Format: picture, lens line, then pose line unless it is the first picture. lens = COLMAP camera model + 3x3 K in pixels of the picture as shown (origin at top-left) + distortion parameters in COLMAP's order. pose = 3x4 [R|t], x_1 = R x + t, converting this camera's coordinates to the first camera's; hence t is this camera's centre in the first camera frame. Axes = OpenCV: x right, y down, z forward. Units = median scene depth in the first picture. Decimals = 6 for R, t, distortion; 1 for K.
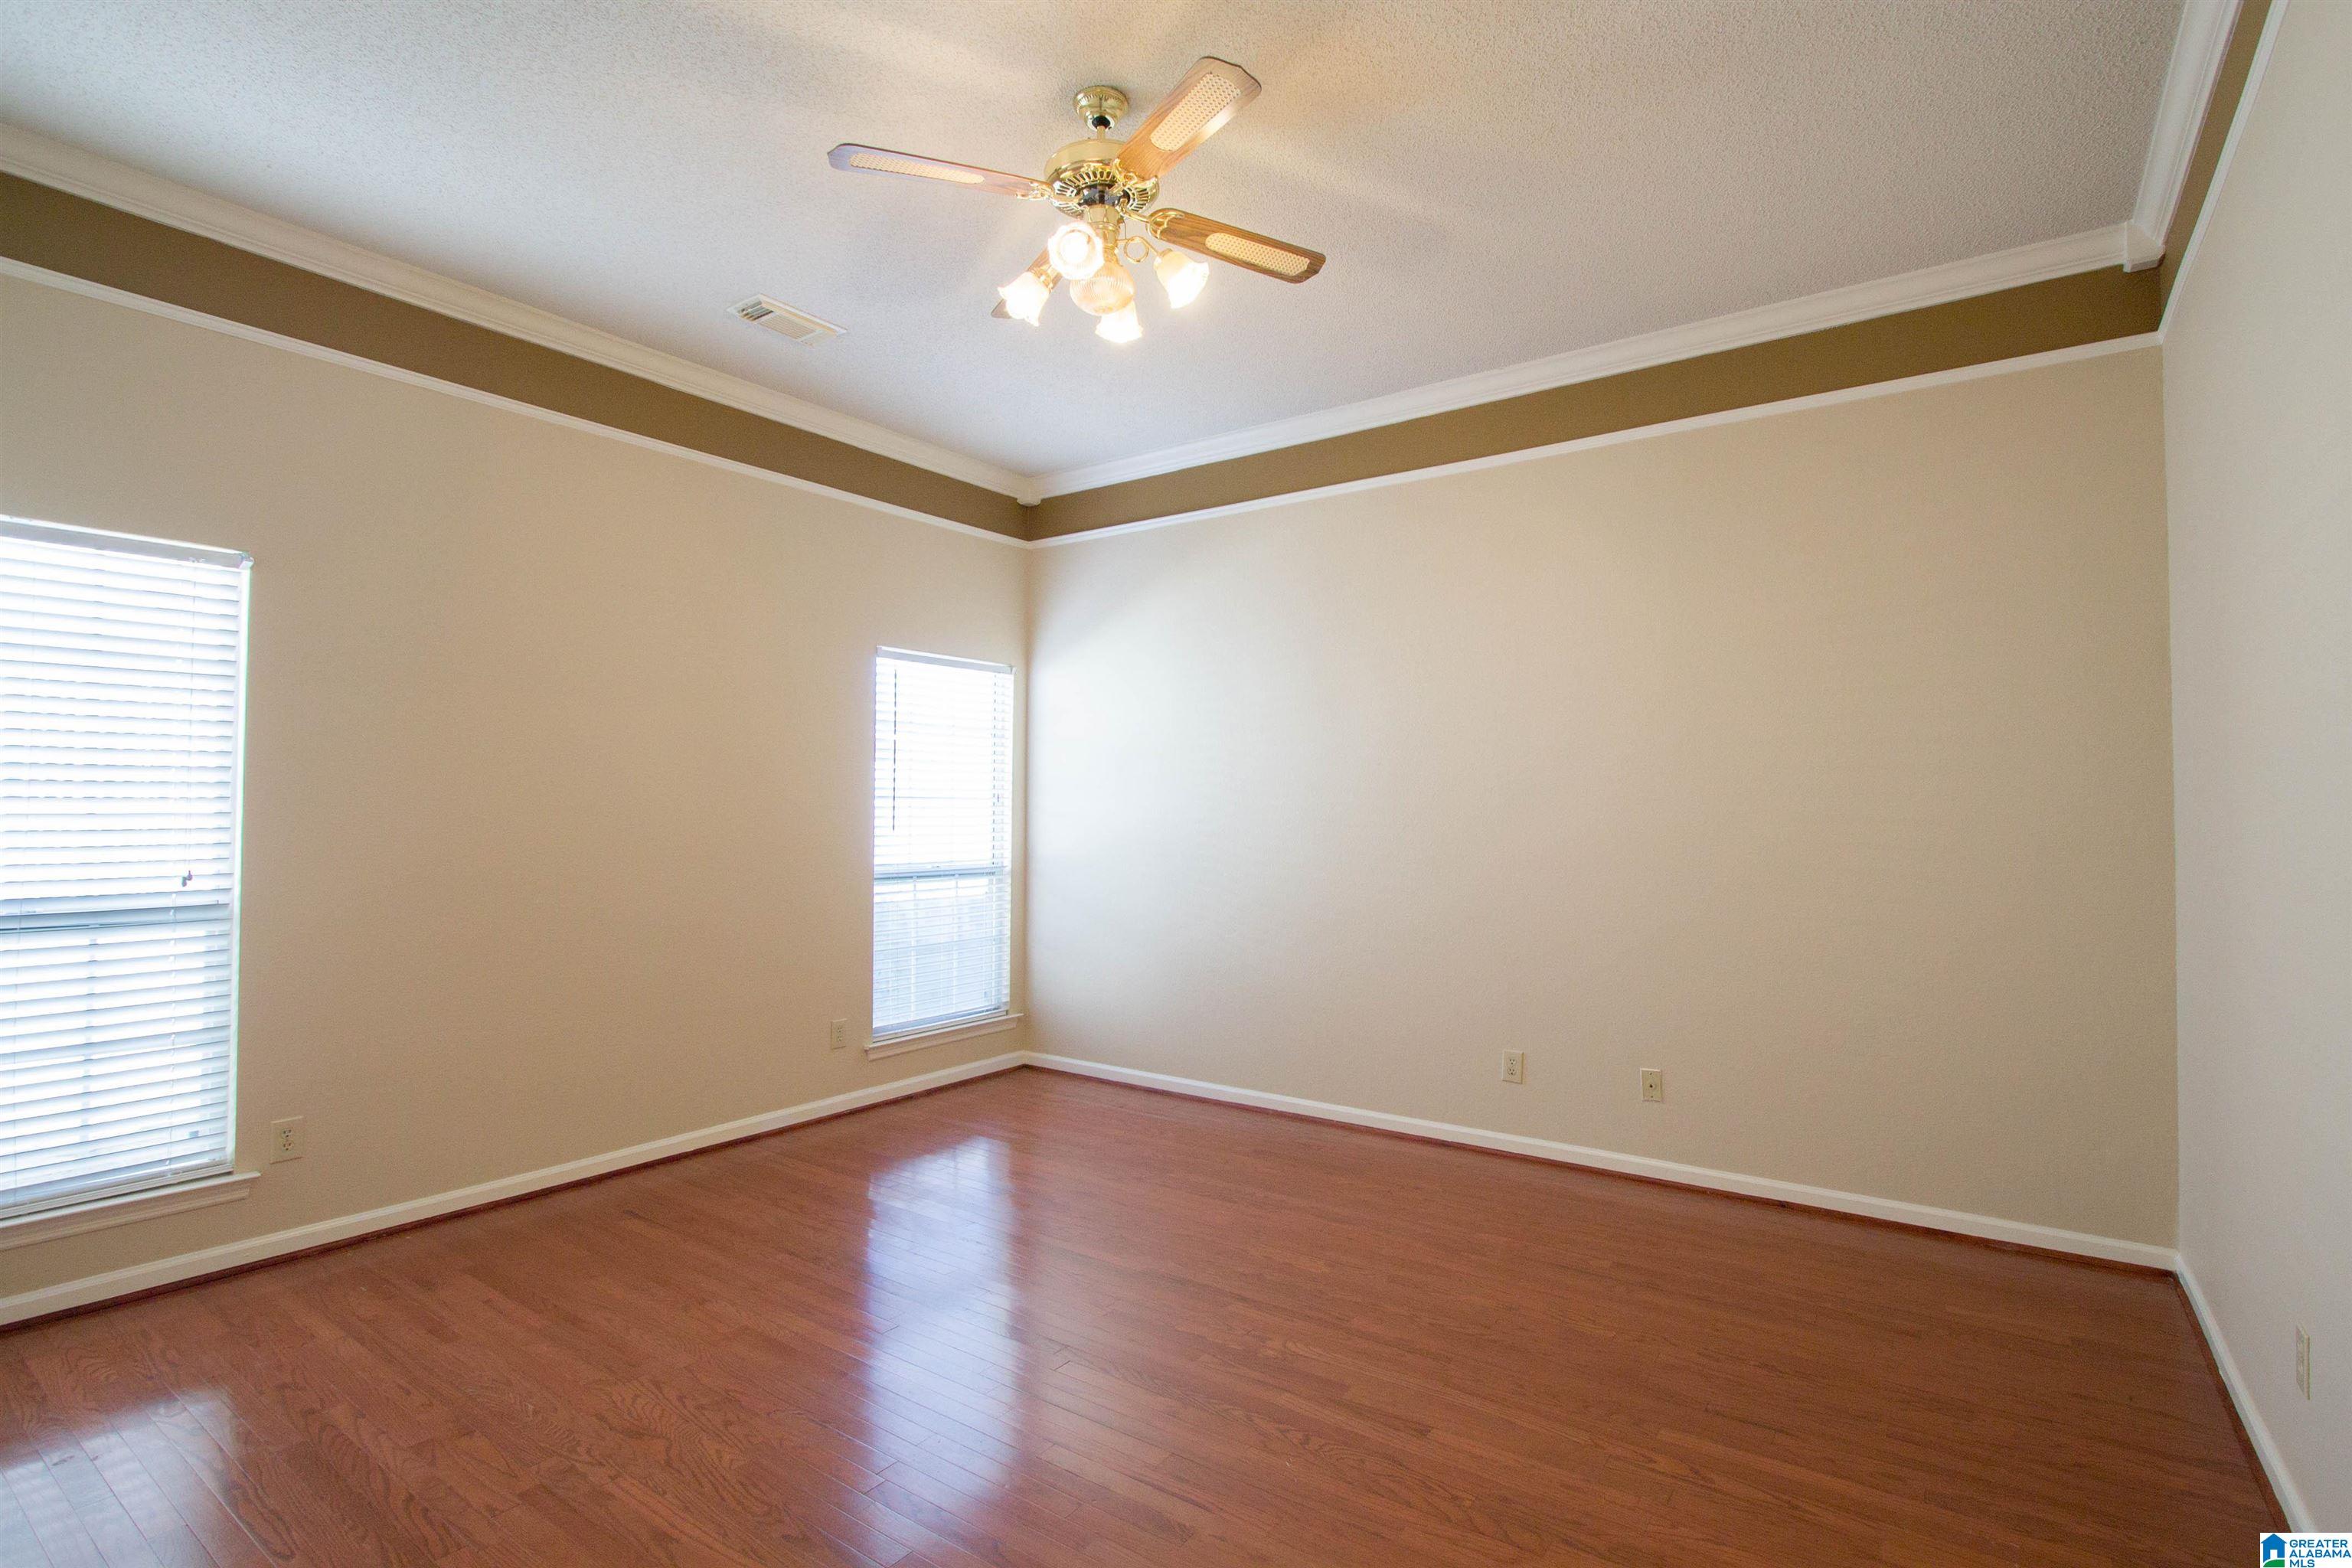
lens RADIAL K [[1127.9, 0, 1179.6], [0, 1127.9, 786.6], [0, 0, 1]] dist [-0.009783, -0.000734]
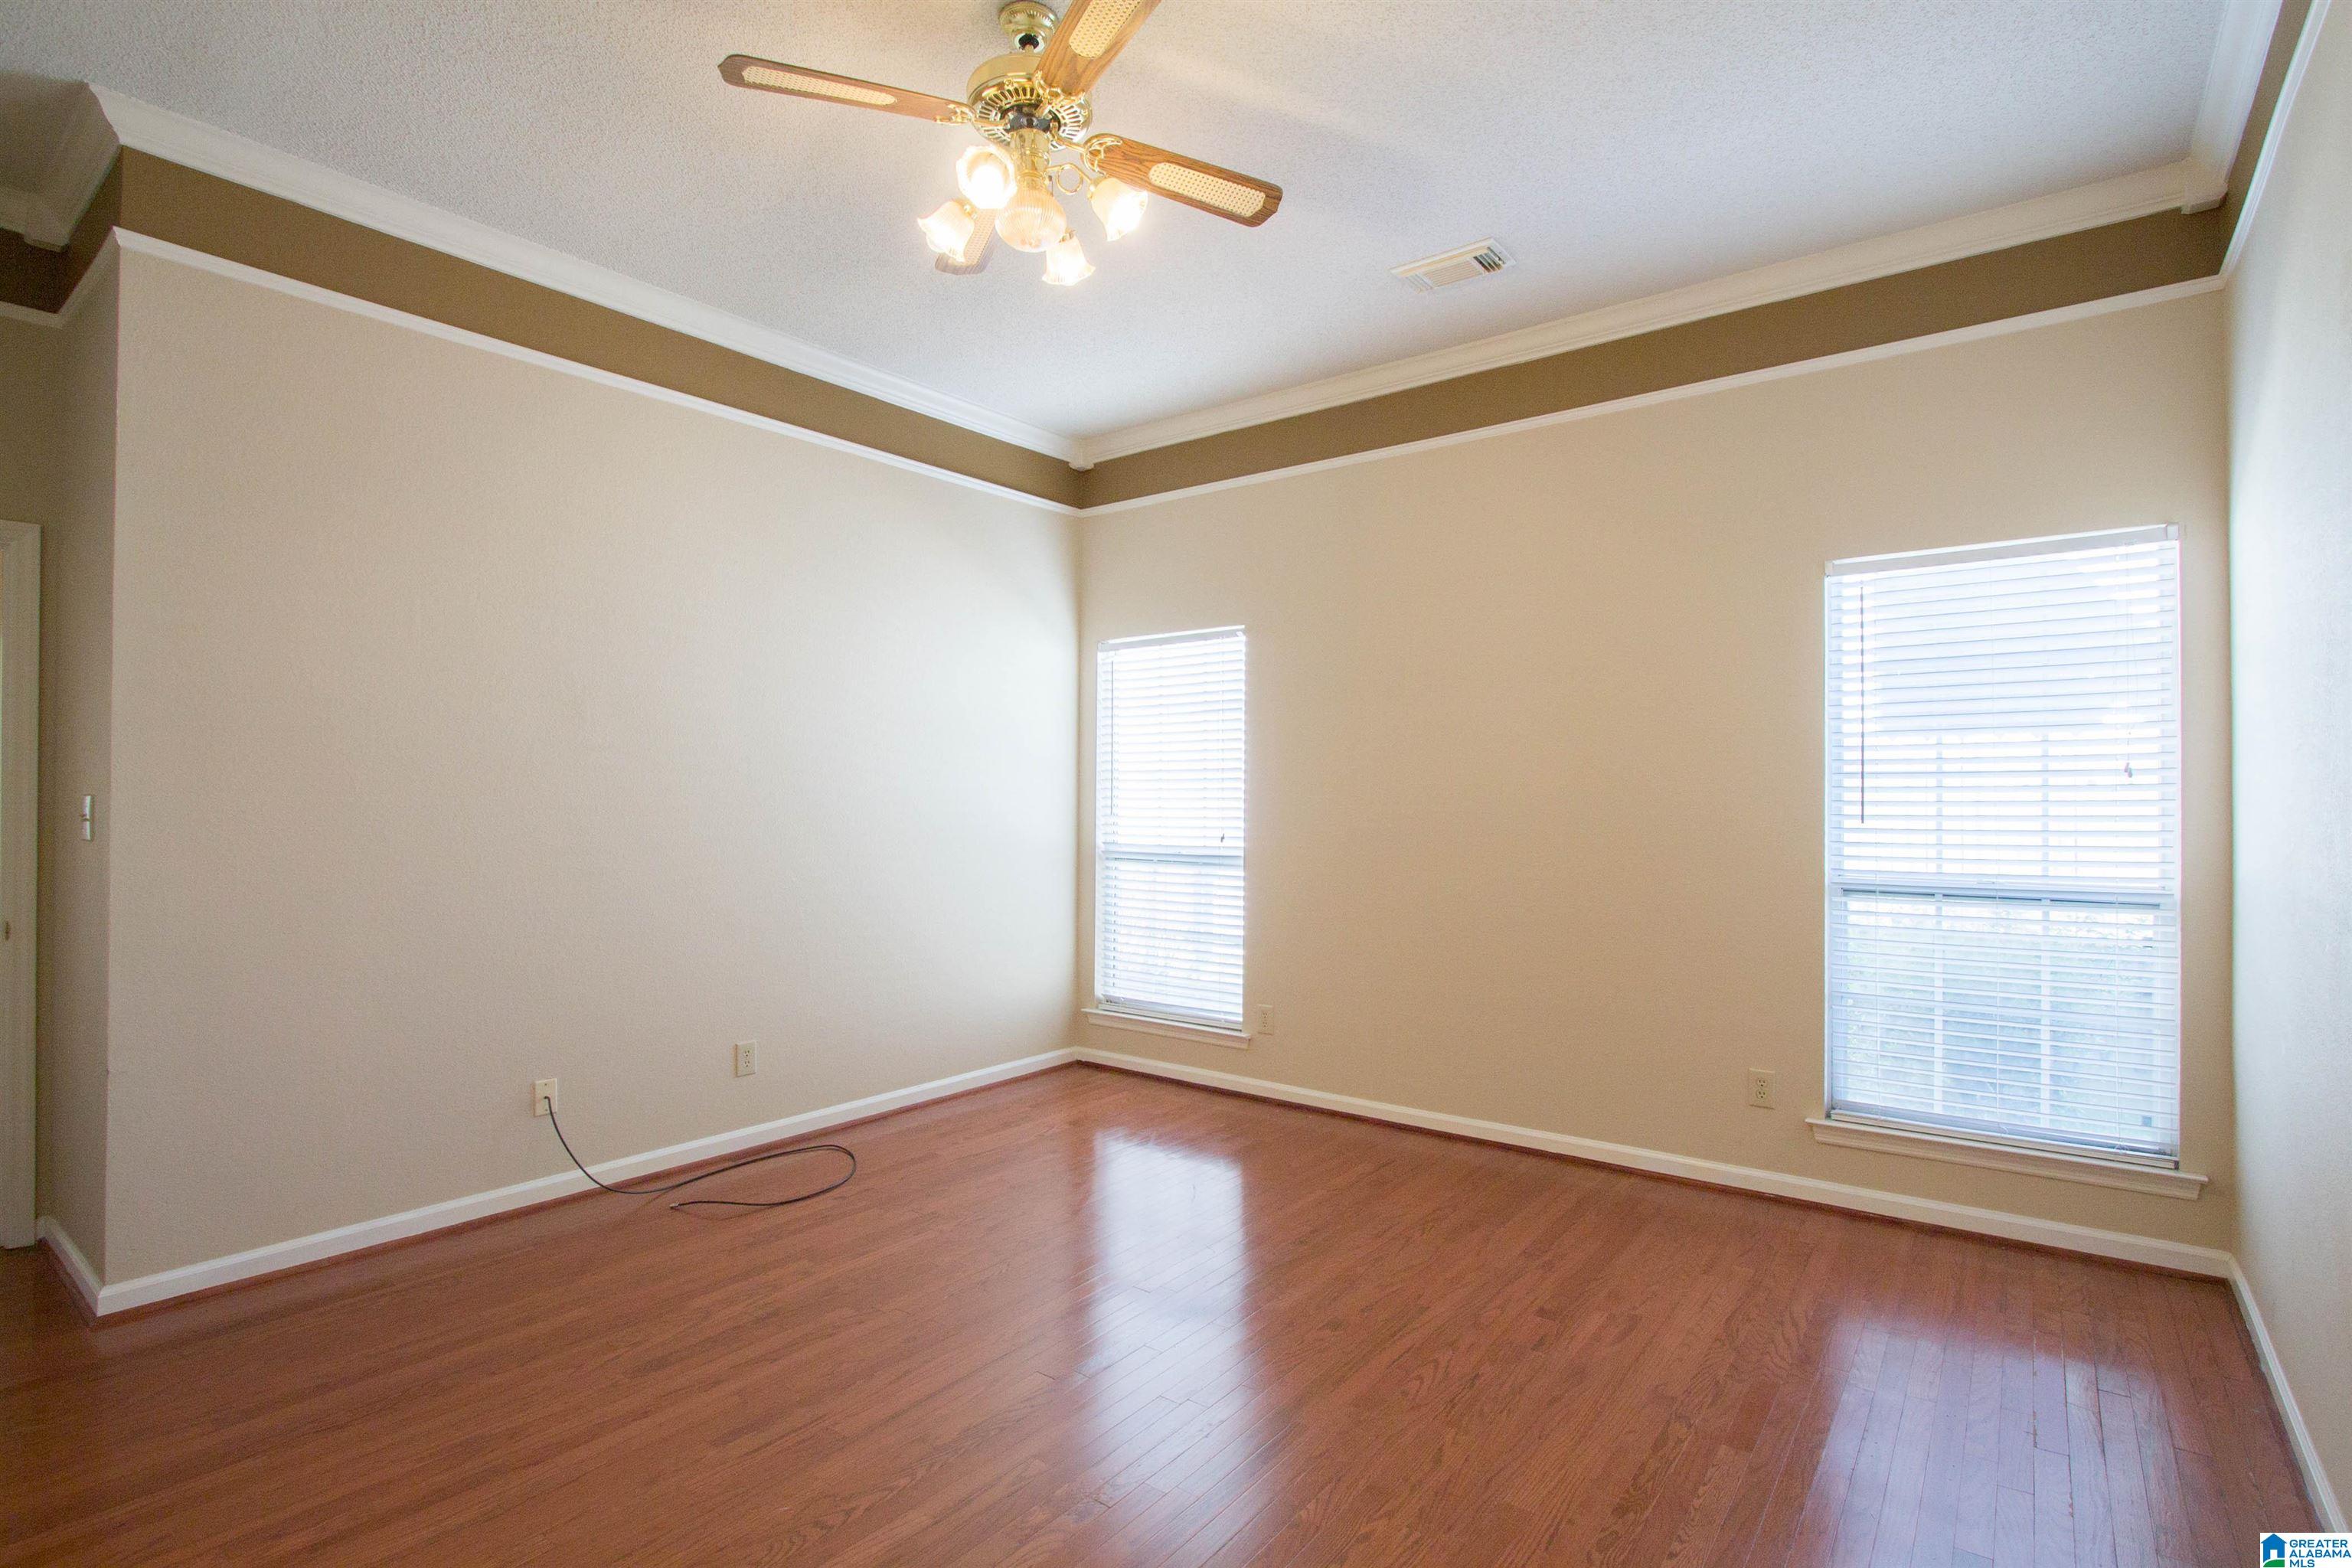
lens RADIAL K [[1127.9, 0, 1186.3], [0, 1127.9, 789.2], [0, 0, 1]] dist [-0.009783, -0.000734]
pose [[-0.028426, -0.008371, -0.999561, 0.466624], [0.023053, 0.999693, -0.009027, 0.016400], [0.999330, -0.023299, -0.028224, 0.639400]]
